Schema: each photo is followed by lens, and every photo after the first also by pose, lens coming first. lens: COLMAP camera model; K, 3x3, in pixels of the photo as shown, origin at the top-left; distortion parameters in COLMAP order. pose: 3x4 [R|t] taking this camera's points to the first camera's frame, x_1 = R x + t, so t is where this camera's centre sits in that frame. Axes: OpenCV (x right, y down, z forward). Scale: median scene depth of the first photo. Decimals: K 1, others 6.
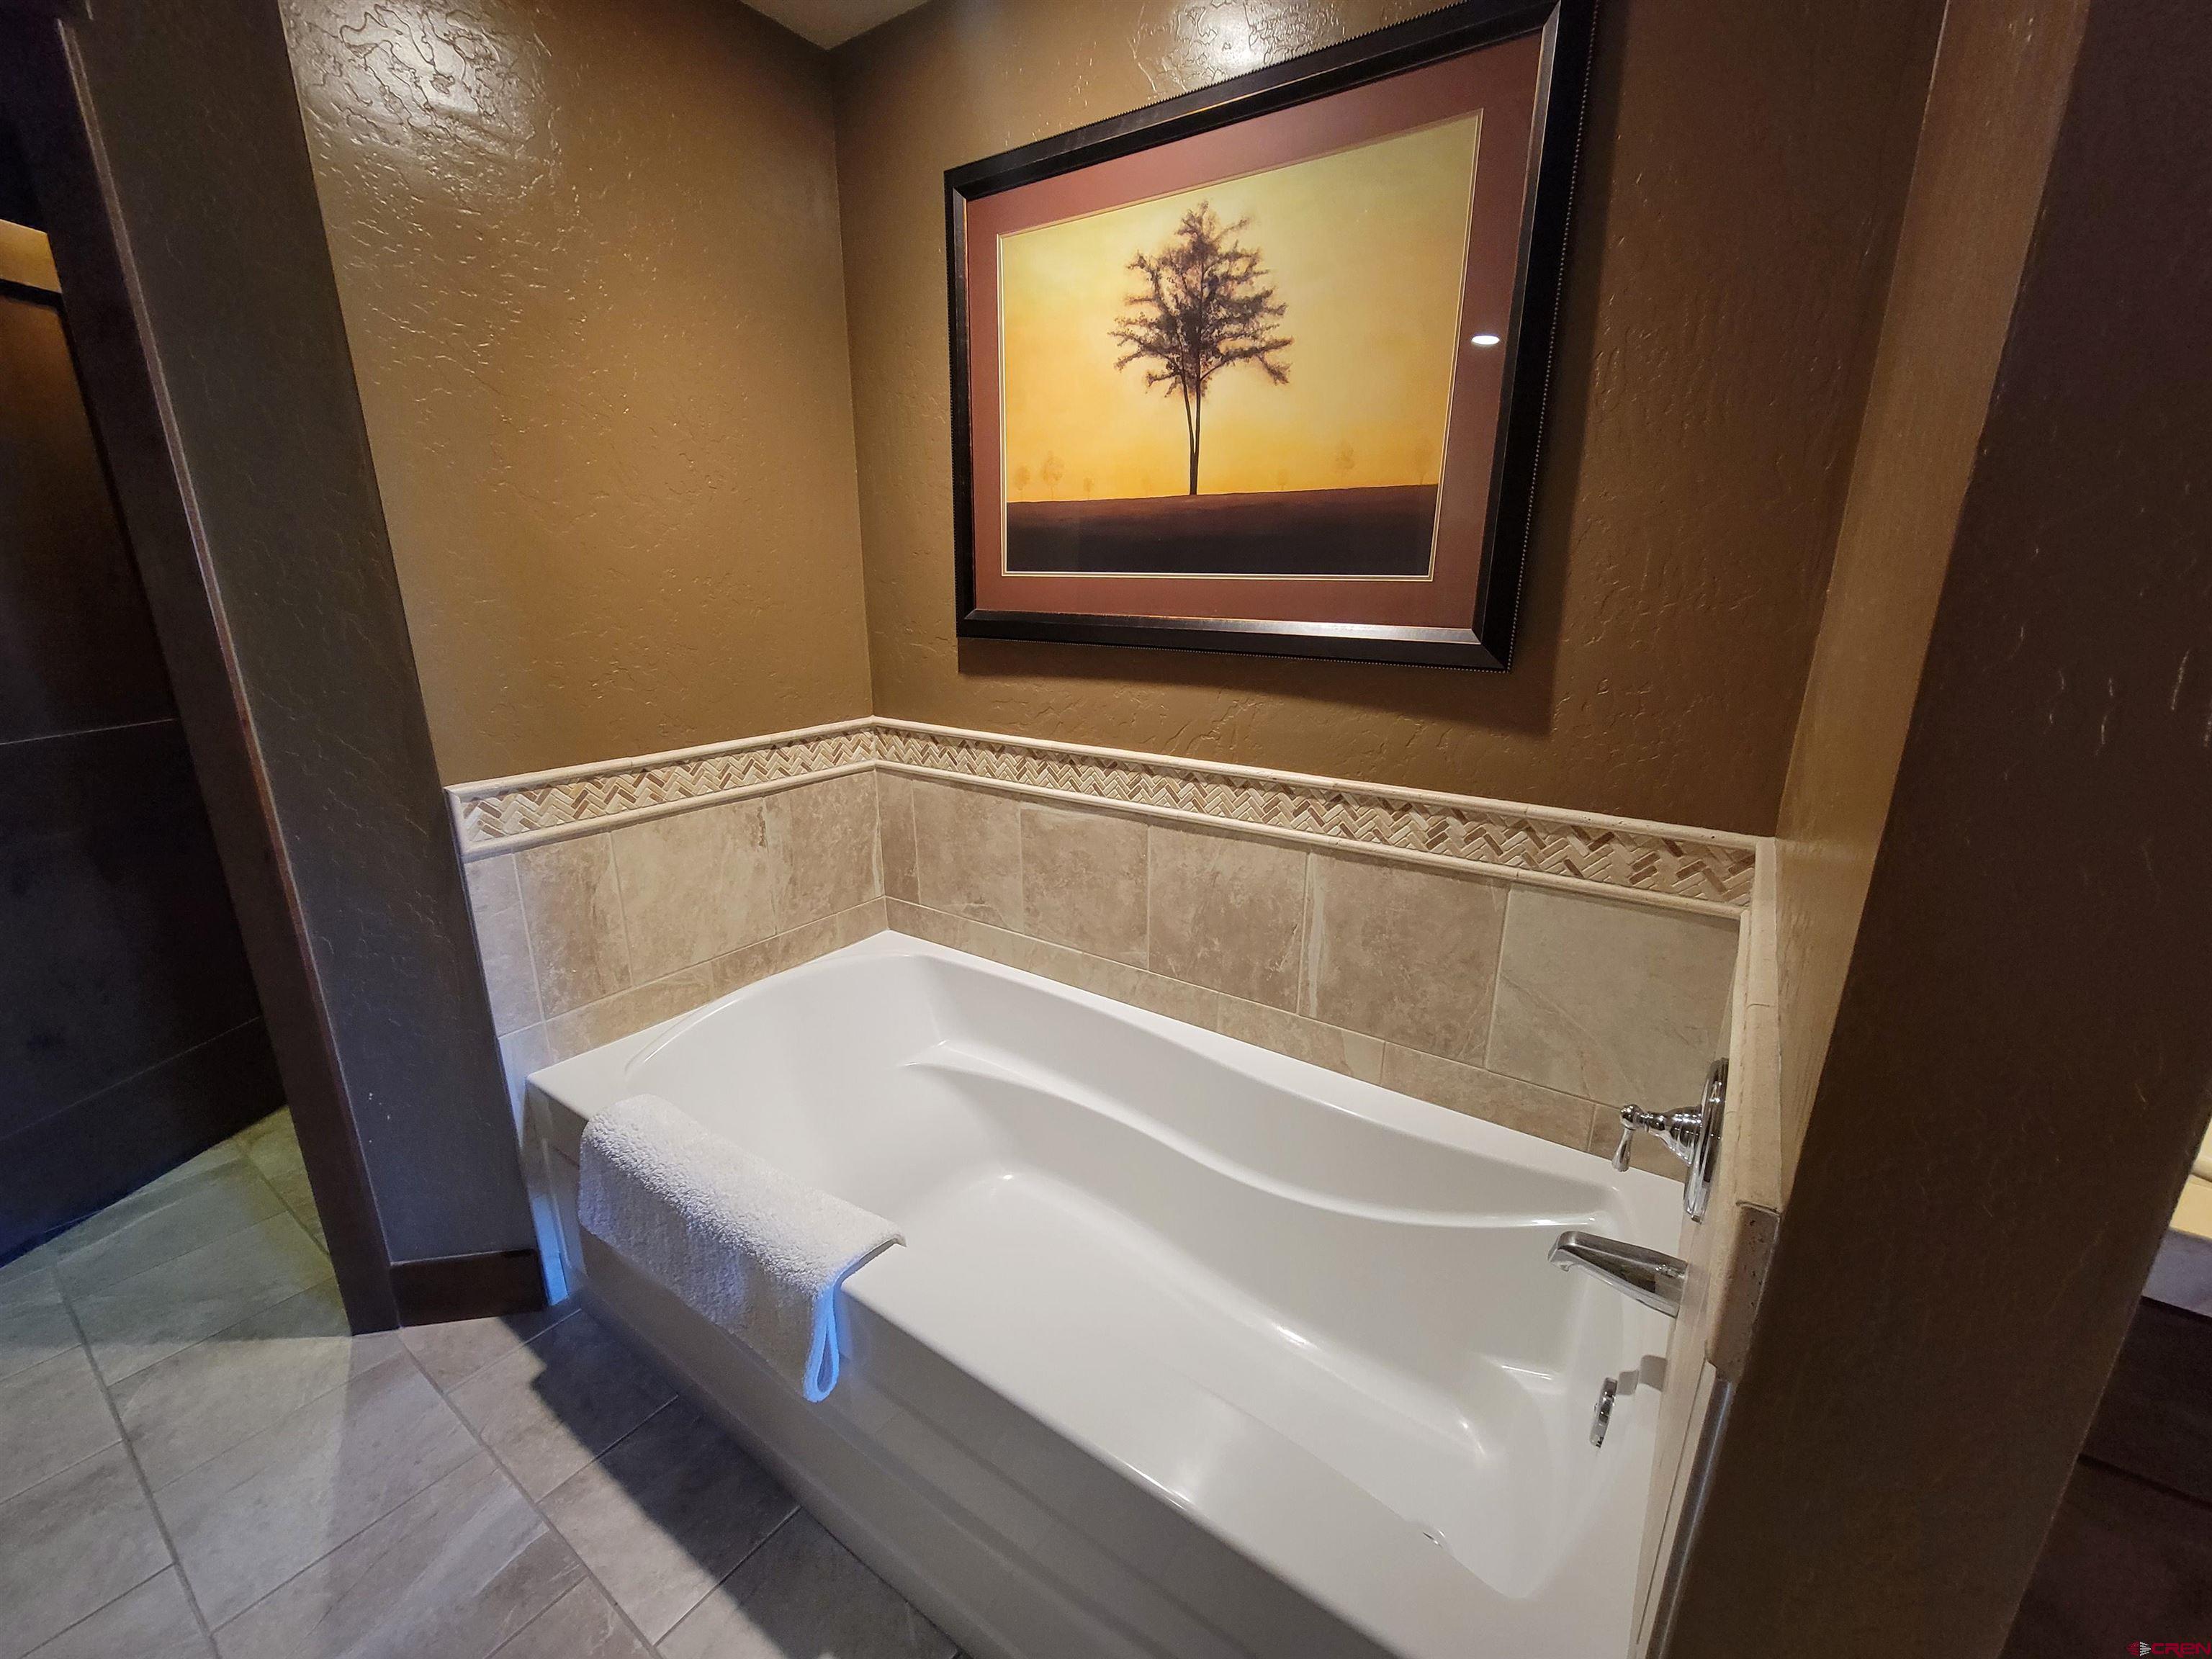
lens RADIAL K [[907.1, 0, 1109.0], [0, 907.1, 834.2], [0, 0, 1]] dist [-0.006318, 0.003396]
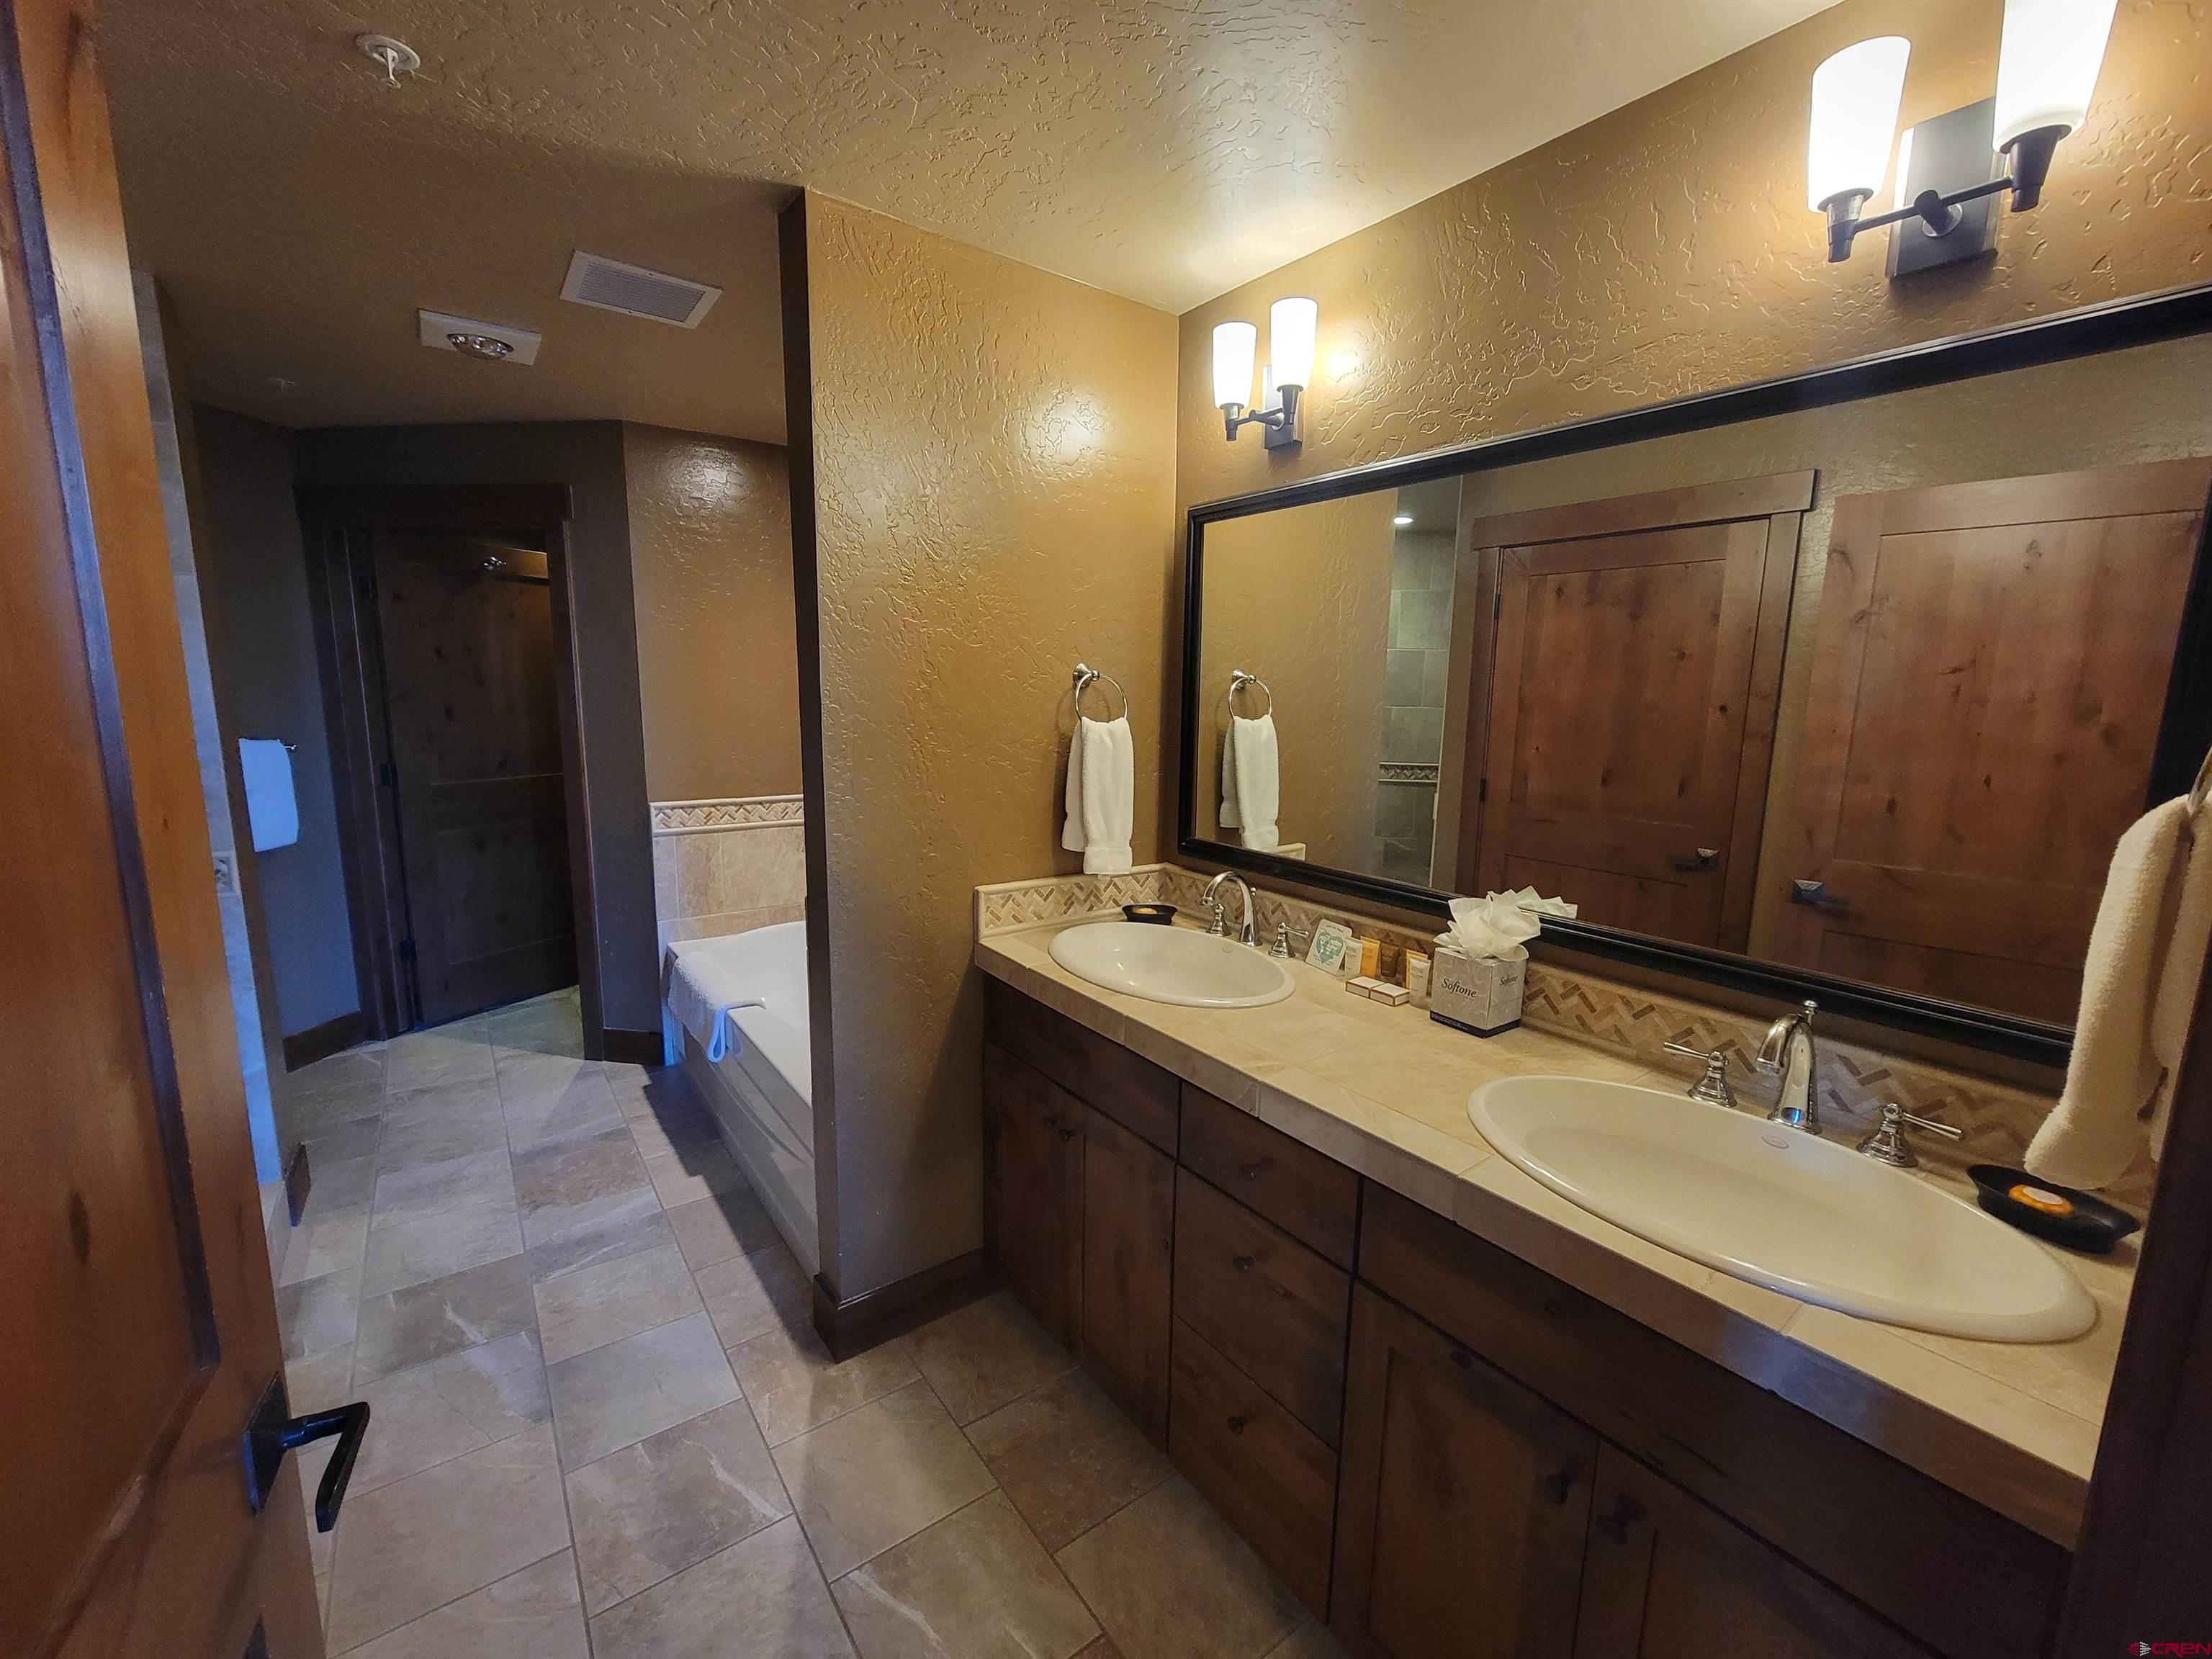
lens RADIAL K [[907.1, 0, 1109.0], [0, 907.1, 834.2], [0, 0, 1]] dist [-0.006318, 0.003396]
pose [[0.948138, 0.065197, -0.311100, 0.955370], [-0.102218, 0.989289, -0.104205, 0.128688], [0.300974, 0.130601, 0.944647, -0.702649]]
